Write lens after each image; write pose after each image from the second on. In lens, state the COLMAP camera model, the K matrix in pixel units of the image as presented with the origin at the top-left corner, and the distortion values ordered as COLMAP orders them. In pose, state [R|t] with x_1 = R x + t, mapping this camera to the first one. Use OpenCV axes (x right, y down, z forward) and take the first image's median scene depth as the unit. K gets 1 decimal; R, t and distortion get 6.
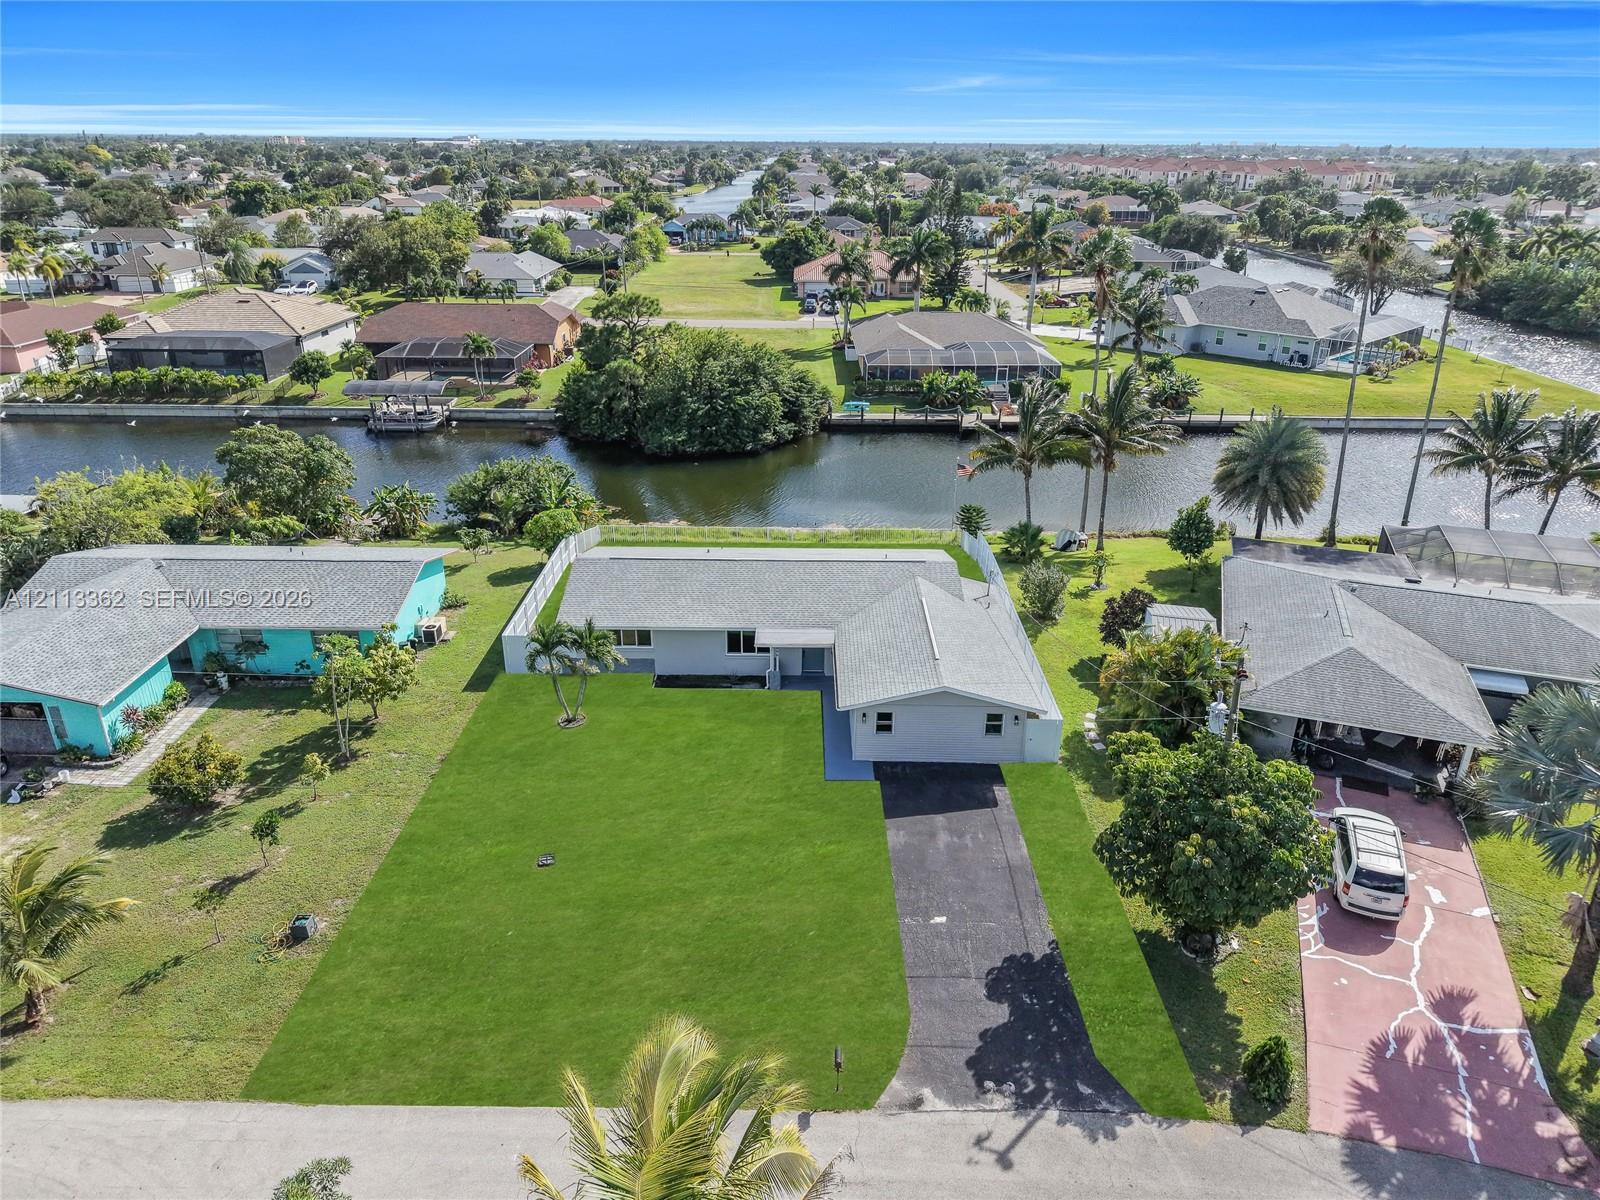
lens RADIAL K [[1081.5, 0, 800.0], [0, 1081.5, 600.0], [0, 0, 1]] dist [0.059090, -0.080549]
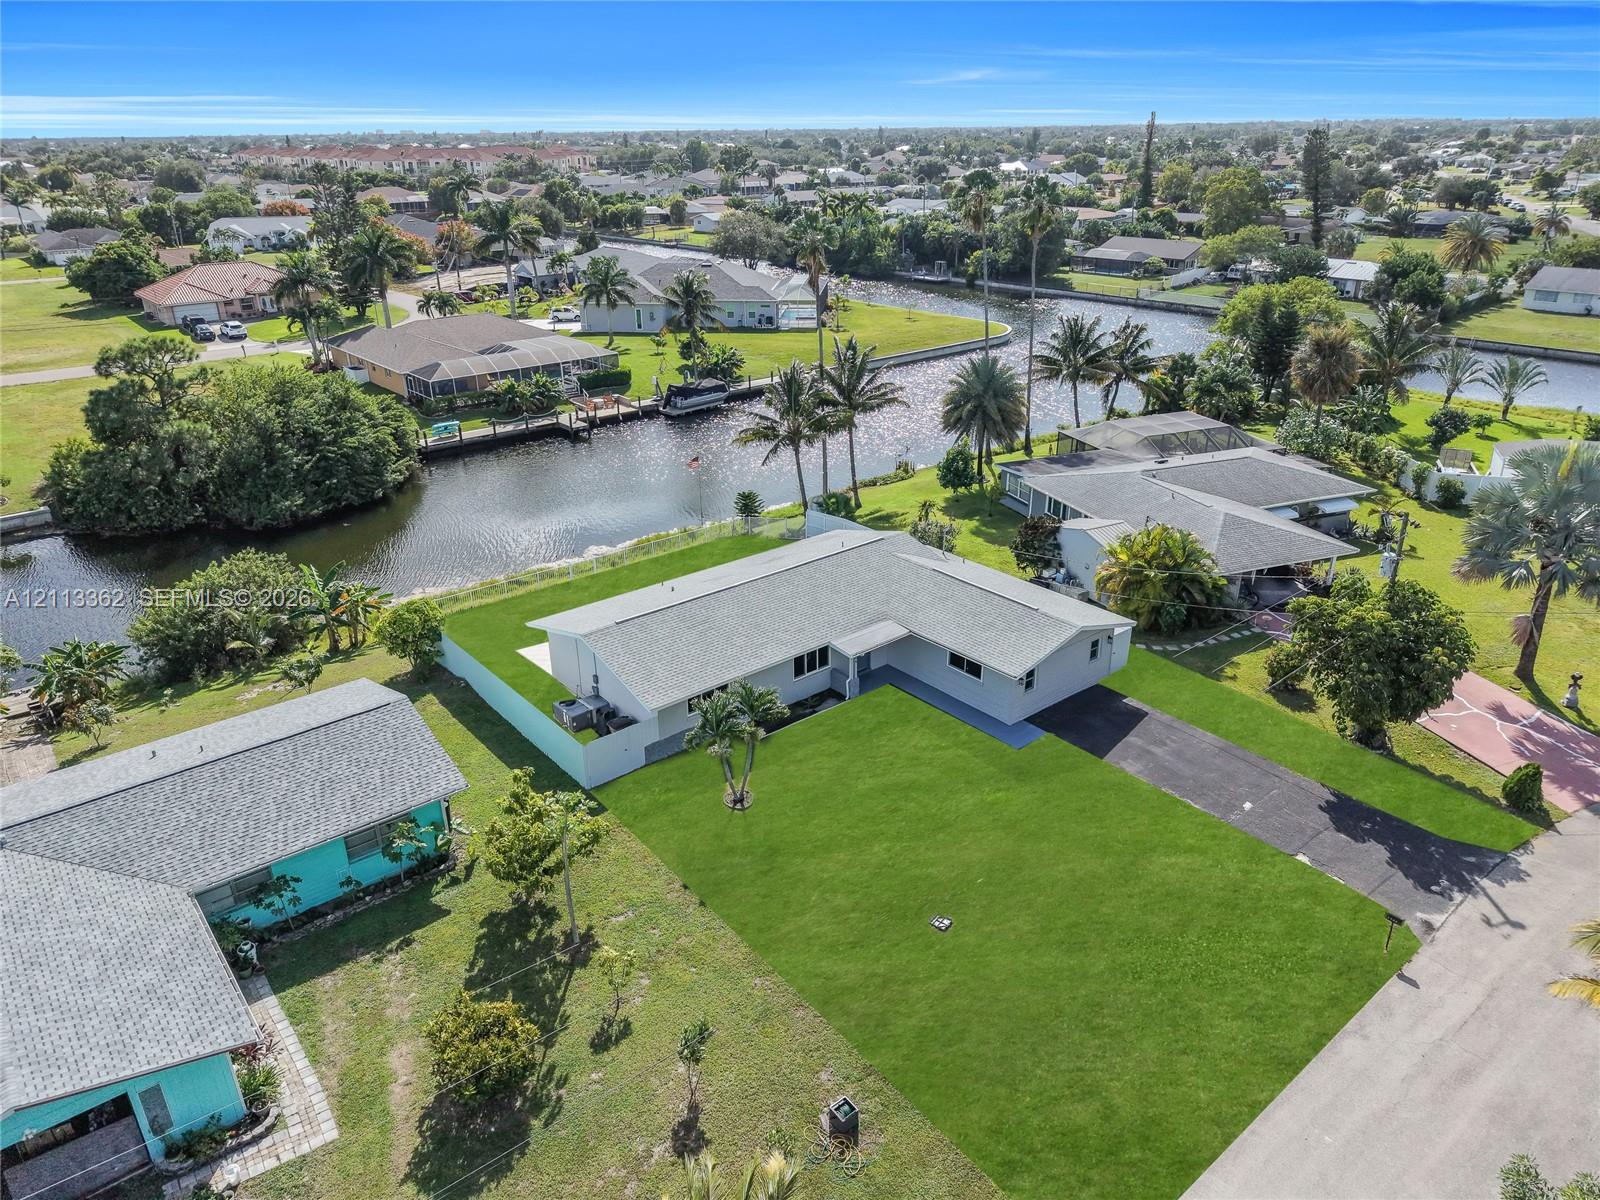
lens RADIAL K [[1076.7, 0, 800.0], [0, 1076.7, 600.0], [0, 0, 1]] dist [0.008921, 0.001377]
pose [[0.763601, -0.274625, 0.584375, -0.651755], [0.267949, 0.958210, 0.100180, -0.119852], [-0.587466, 0.080085, 0.805276, 0.268021]]
